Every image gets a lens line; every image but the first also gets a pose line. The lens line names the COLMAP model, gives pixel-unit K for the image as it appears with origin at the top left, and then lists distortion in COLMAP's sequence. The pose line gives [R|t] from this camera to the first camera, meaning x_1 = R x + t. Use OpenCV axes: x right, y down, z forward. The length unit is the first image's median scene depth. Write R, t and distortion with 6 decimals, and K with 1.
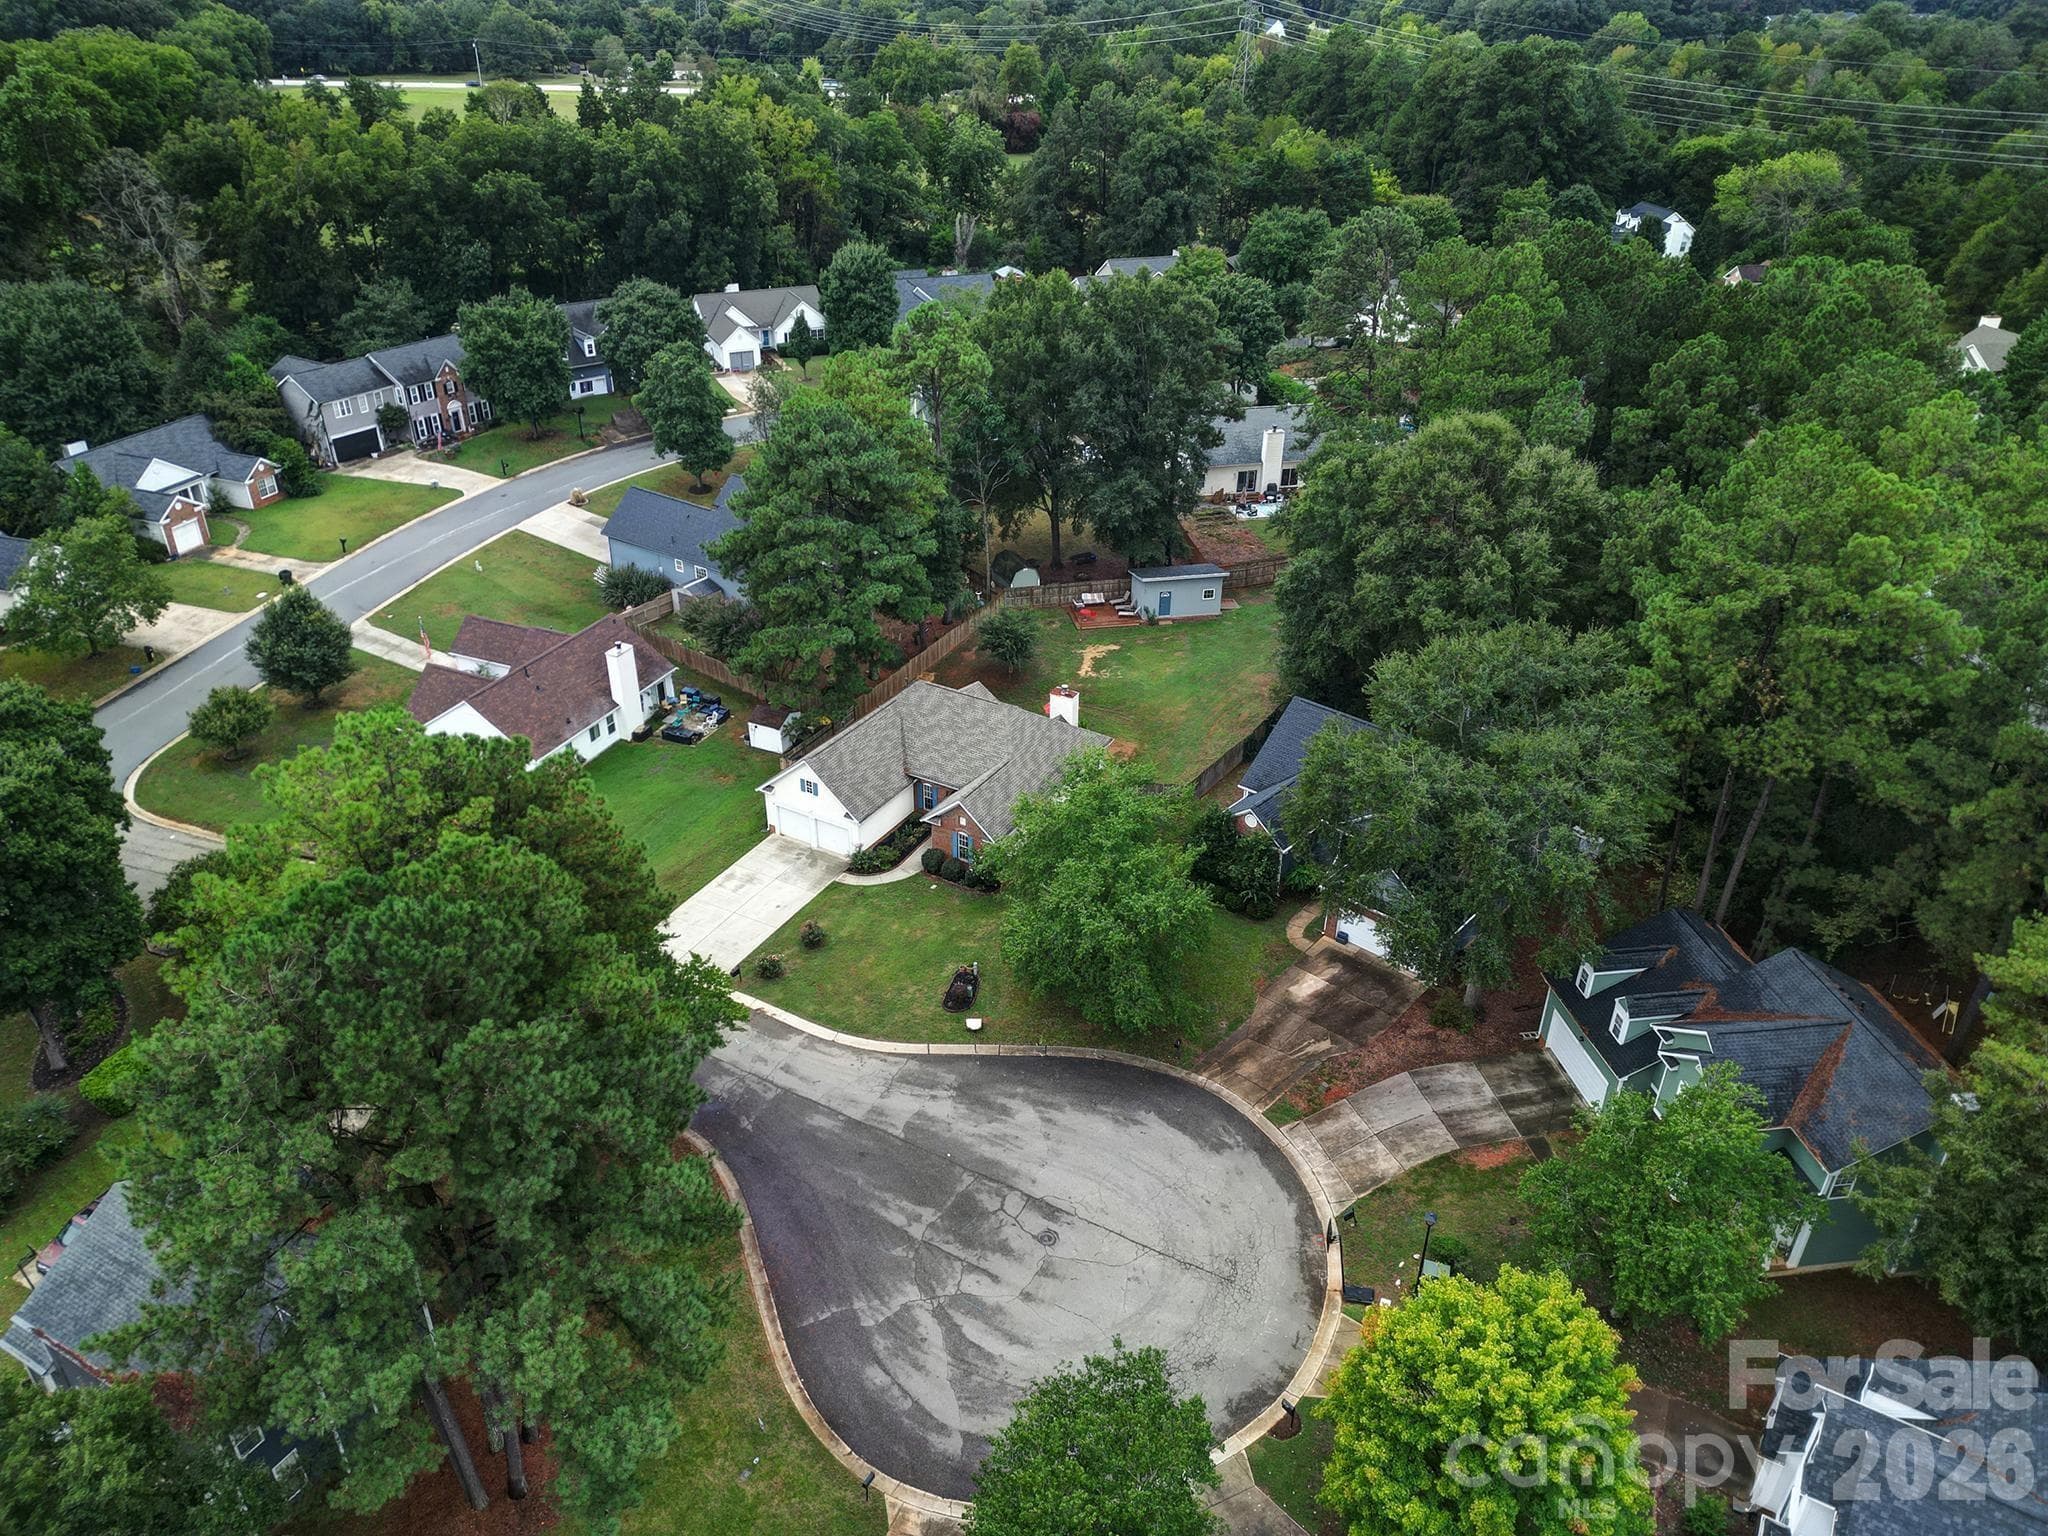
lens RADIAL K [[1423.2, 0, 1024.0], [0, 1423.2, 768.0], [0, 0, 1]] dist [0.092757, -0.090575]
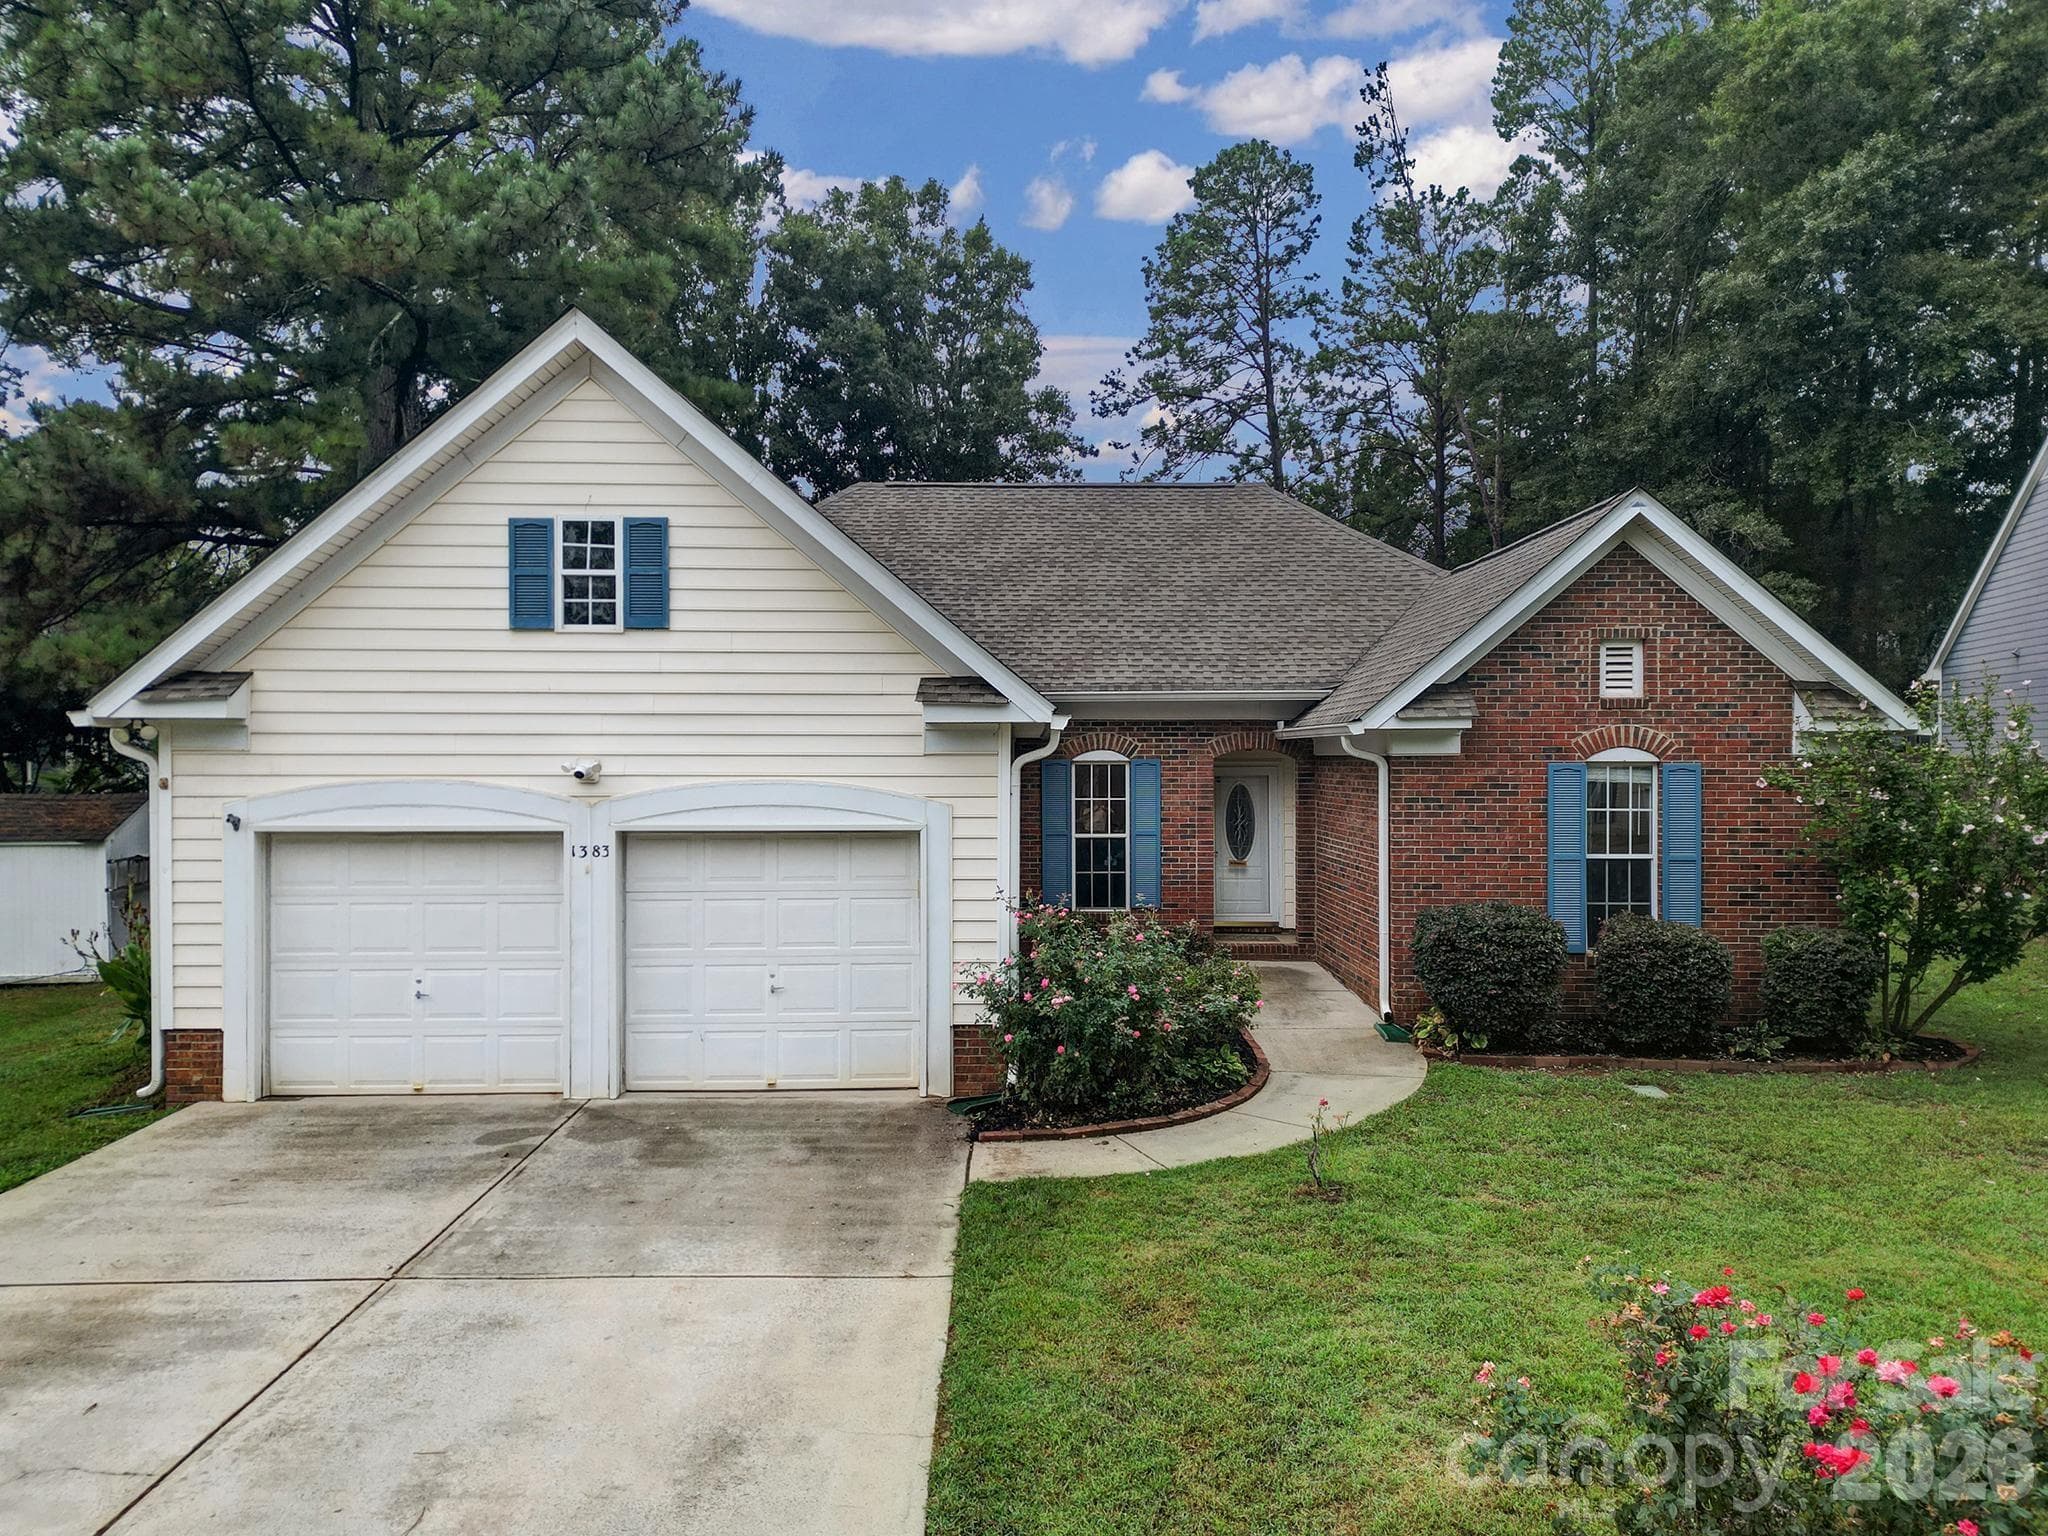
lens RADIAL K [[1422.4, 0, 1024.0], [0, 1422.4, 785.6], [0, 0, 1]] dist [0.074612, -0.070408]
pose [[0.865675, -0.019440, 0.500230, -0.201523], [0.261117, 0.870081, -0.418064, 0.108530], [-0.427113, 0.492526, 0.758283, 0.976744]]
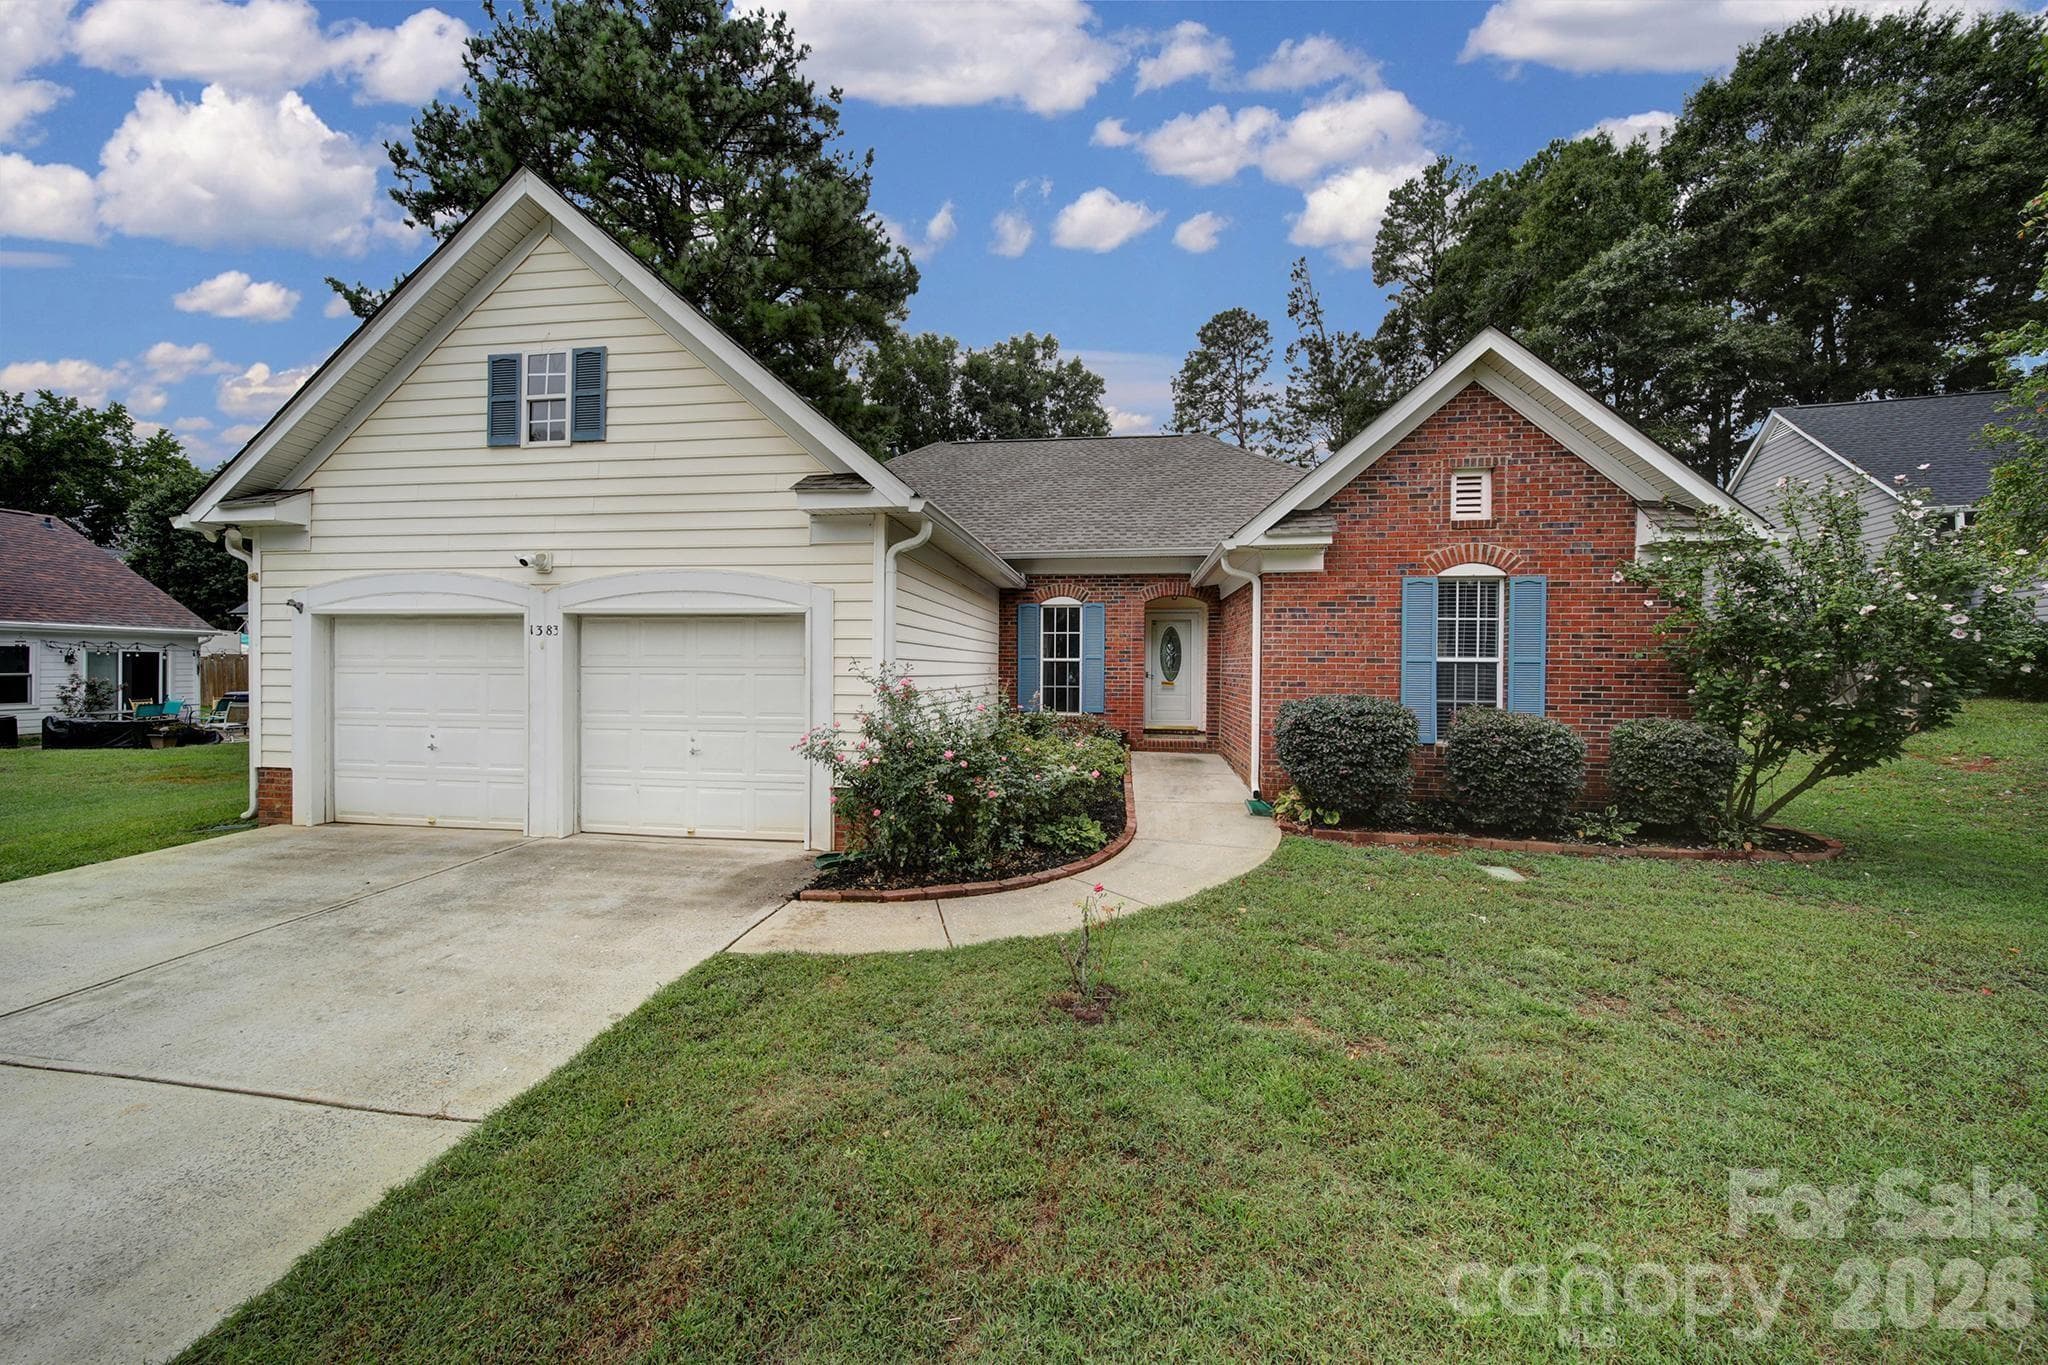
lens RADIAL K [[712.3, 0, 1022.6], [0, 712.3, 678.6], [0, 0, 1]] dist [-0.000232, -0.000077]
pose [[0.928975, -0.009851, 0.370010, -0.143486], [0.188900, 0.872283, -0.451042, 0.096617], [-0.318310, 0.488902, 0.812190, 1.024973]]
